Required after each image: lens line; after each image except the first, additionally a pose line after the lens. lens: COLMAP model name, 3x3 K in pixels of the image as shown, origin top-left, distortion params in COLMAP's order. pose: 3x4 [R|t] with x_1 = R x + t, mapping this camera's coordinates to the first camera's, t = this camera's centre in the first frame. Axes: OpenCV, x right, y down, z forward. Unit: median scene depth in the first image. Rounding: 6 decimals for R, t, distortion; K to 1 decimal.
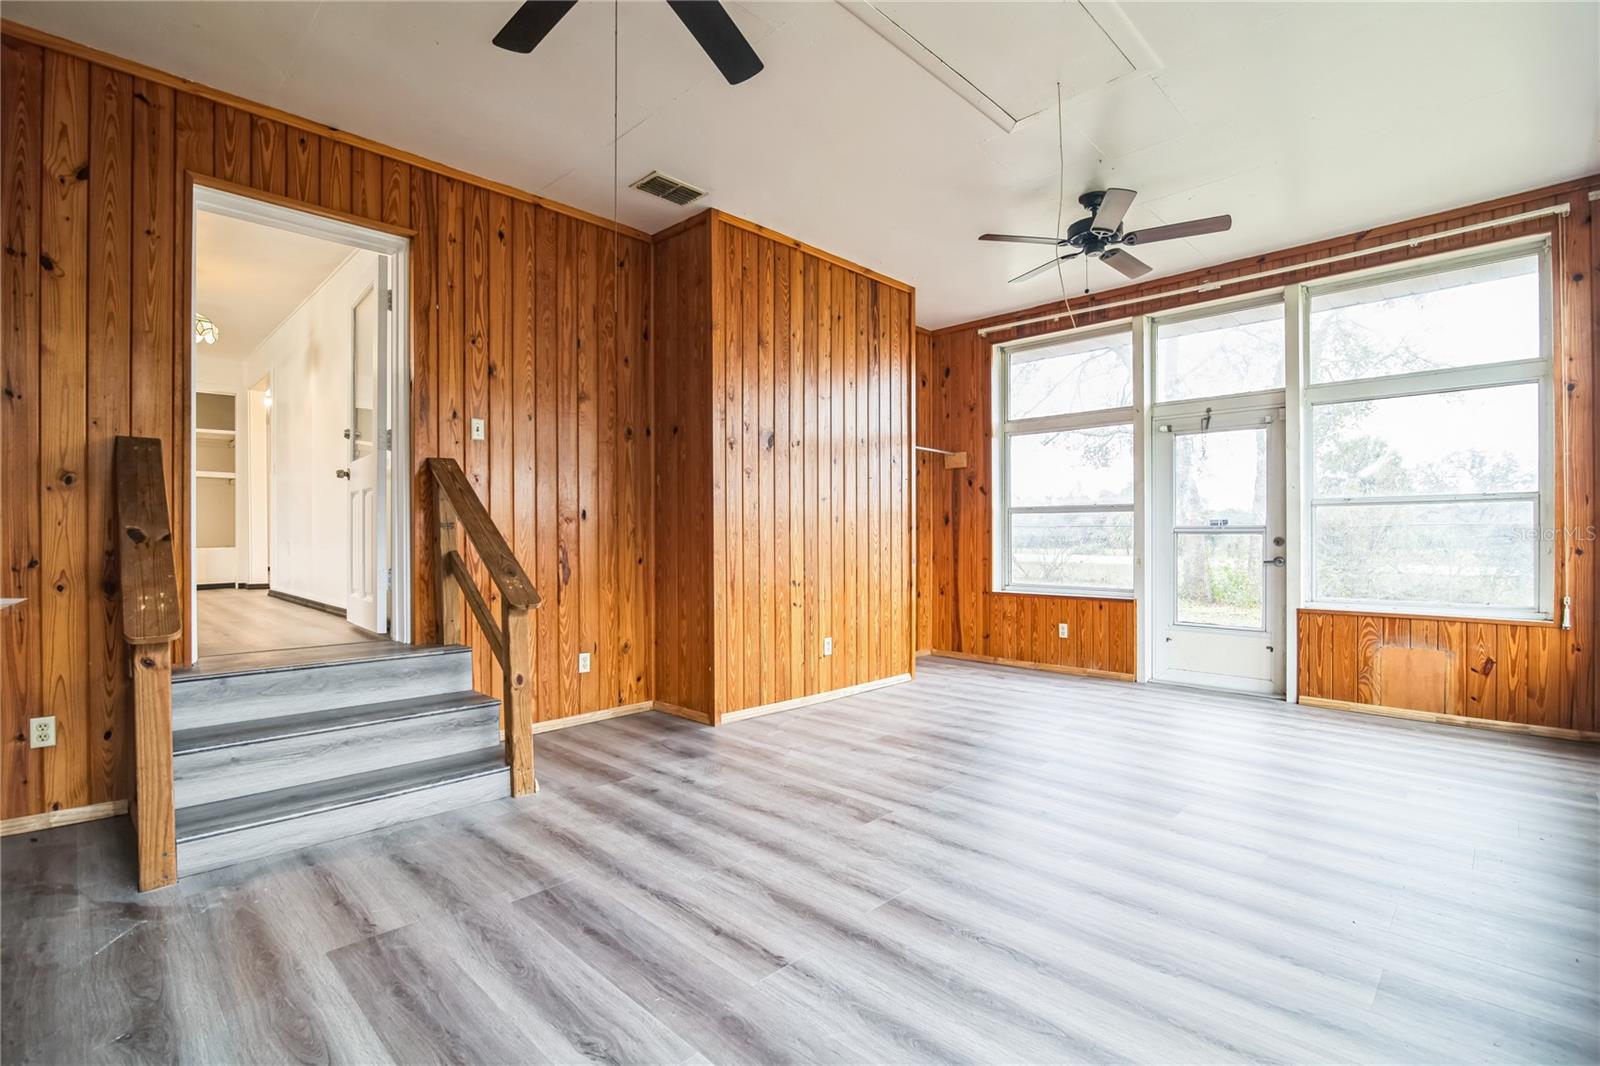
lens RADIAL K [[735.8, 0, 796.3], [0, 735.8, 534.3], [0, 0, 1]] dist [-0.024871, 0.000128]
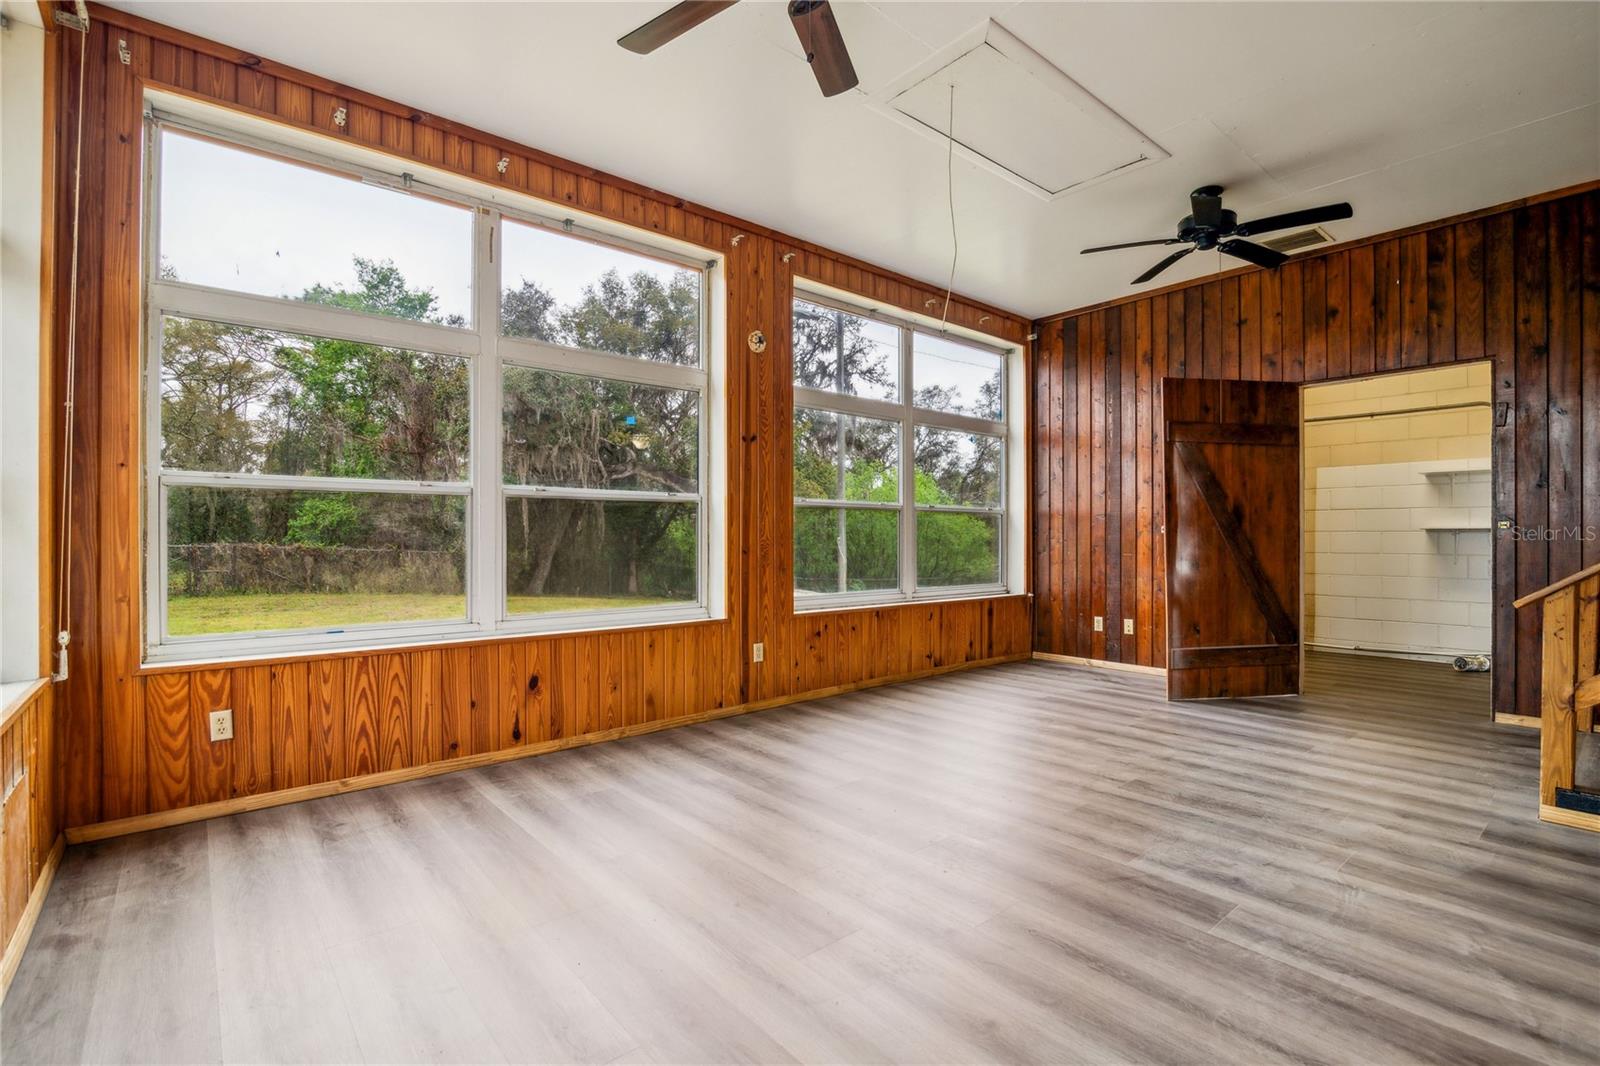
lens RADIAL K [[733.4, 0, 801.8], [0, 733.4, 540.8], [0, 0, 1]] dist [-0.020132, 0.001042]
pose [[-0.996197, 0.002108, 0.087108, 0.361184], [0.002397, 0.999992, 0.003210, 0.006383], [-0.087100, 0.003406, -0.996194, 1.518346]]
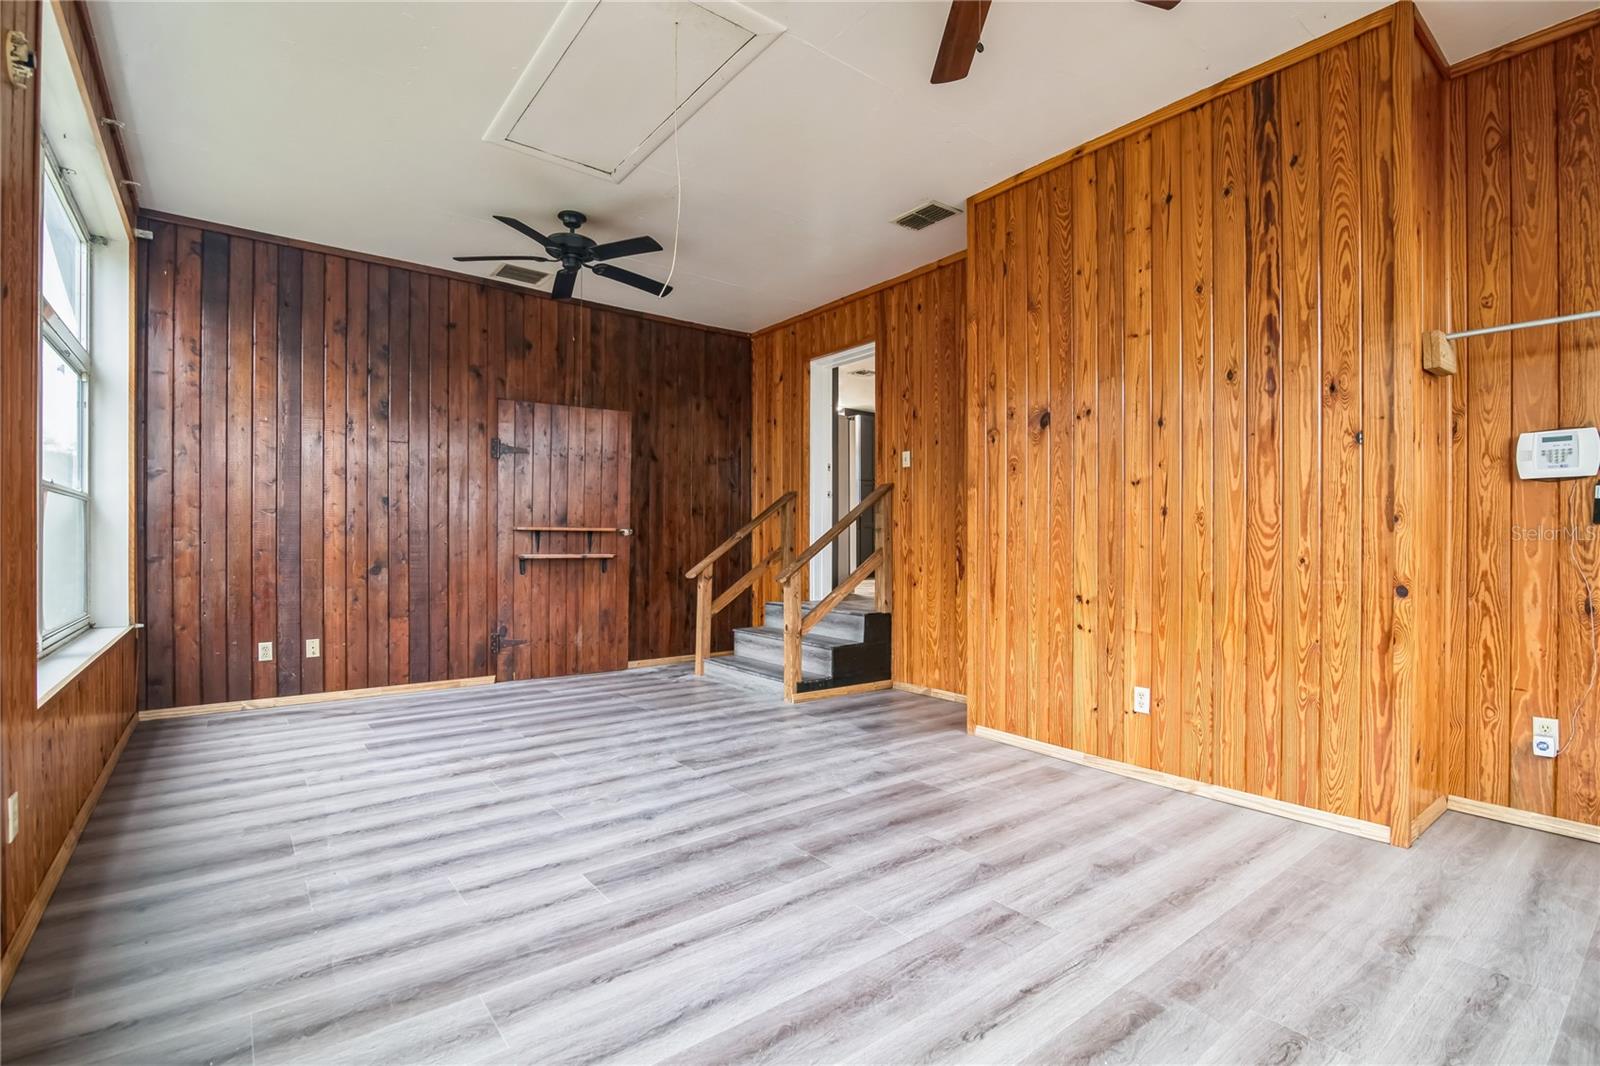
lens RADIAL K [[733.4, 0, 801.8], [0, 733.4, 540.8], [0, 0, 1]] dist [-0.020132, 0.001042]
pose [[-0.127681, 0.001322, -0.991814, 0.914035], [-0.000905, 0.999999, 0.001450, 0.006659], [0.991815, 0.001083, -0.127679, 0.948914]]
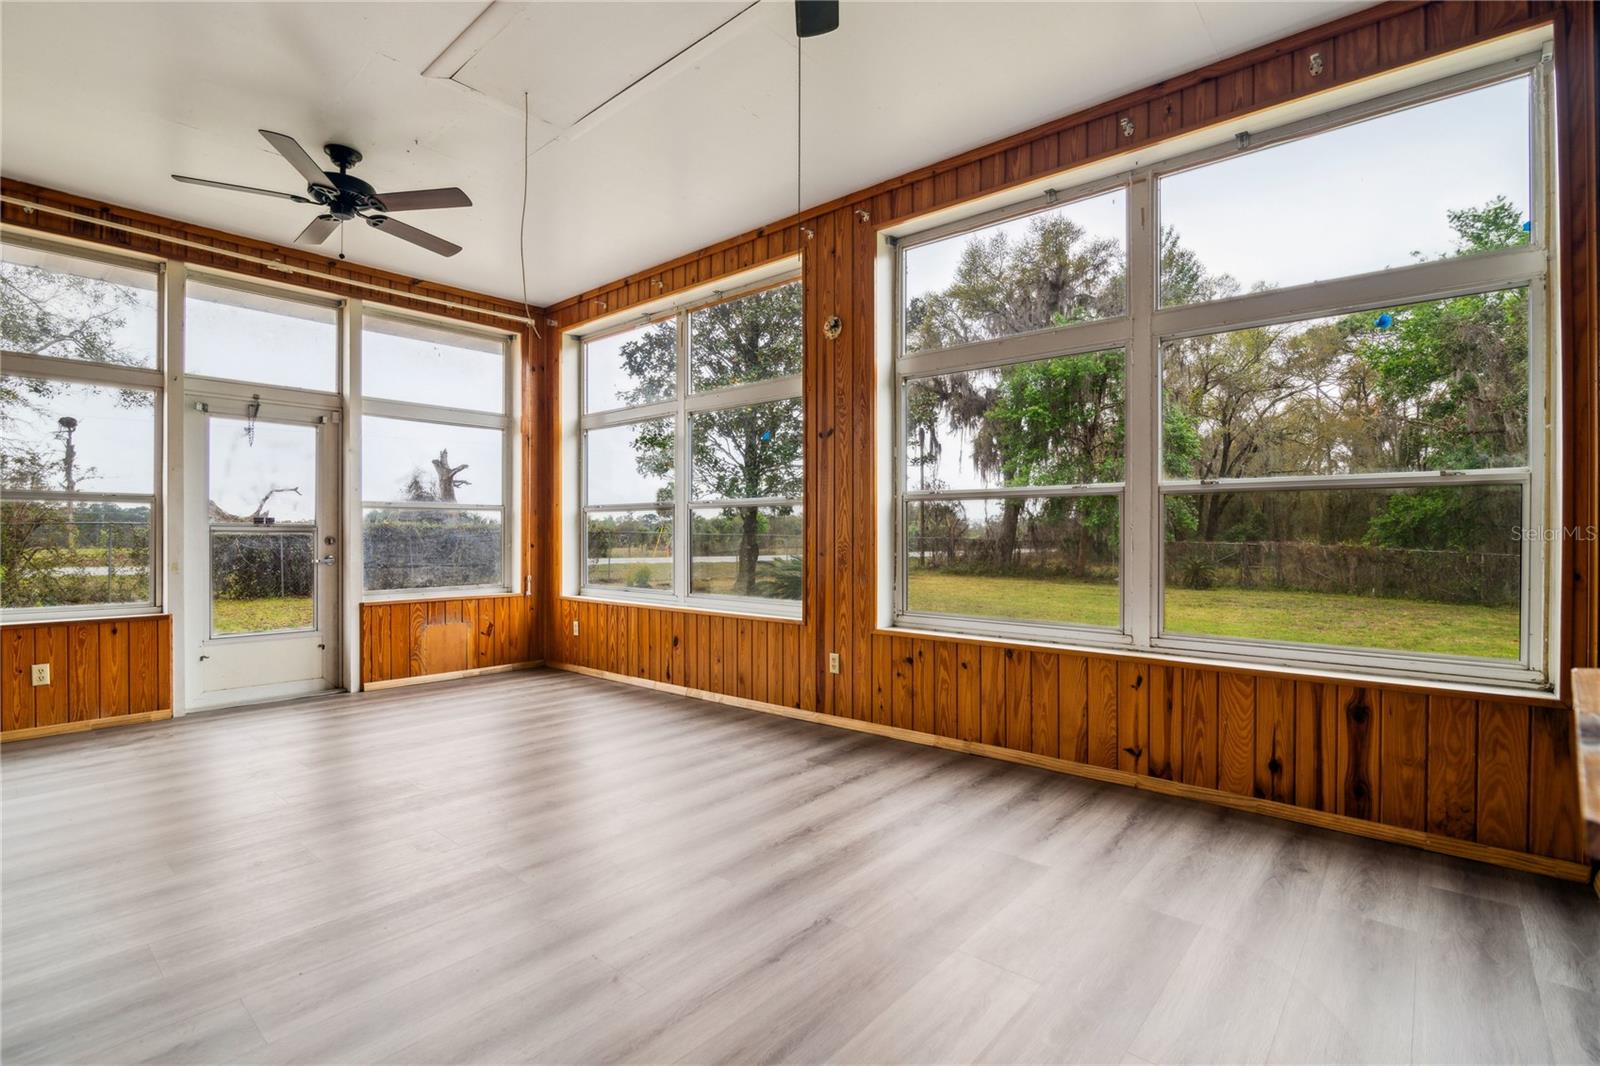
lens RADIAL K [[733.4, 0, 801.8], [0, 733.4, 540.8], [0, 0, 1]] dist [-0.020132, 0.001042]
pose [[-0.073169, -0.006071, 0.997301, -0.516464], [-0.003618, 0.999977, 0.005822, 0.001763], [-0.997313, -0.003182, -0.073189, 0.516140]]
